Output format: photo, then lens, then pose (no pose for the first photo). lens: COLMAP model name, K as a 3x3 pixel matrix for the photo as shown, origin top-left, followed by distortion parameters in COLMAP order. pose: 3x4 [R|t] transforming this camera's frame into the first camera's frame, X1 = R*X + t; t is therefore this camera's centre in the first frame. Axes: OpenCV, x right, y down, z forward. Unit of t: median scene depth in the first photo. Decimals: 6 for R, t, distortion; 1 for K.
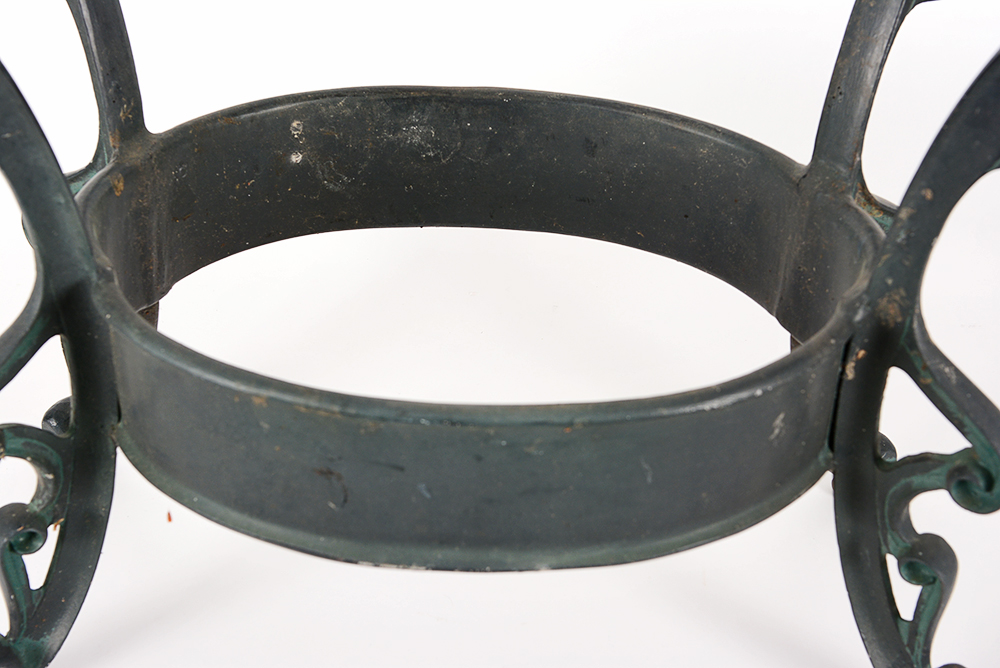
lens RADIAL K [[1499.7, 0, 516.6], [0, 1499.7, 333.0], [0, 0, 1]] dist [0.022686, 0.058647]
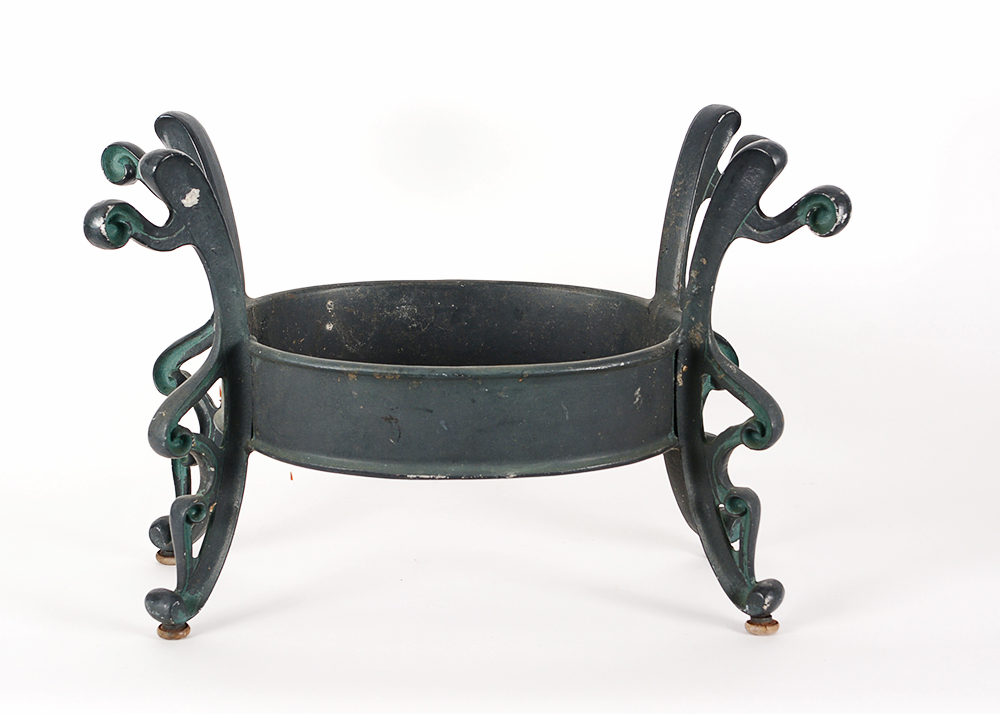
lens RADIAL K [[2004.6, 0, 500.0], [0, 2004.6, 357.0], [0, 0, 1]] dist [0.021883, -0.091634]
pose [[0.996836, -0.052826, 0.059390, -0.110522], [0.068584, 0.949307, -0.306776, 0.641877], [-0.040174, 0.309879, 0.949927, -1.100758]]
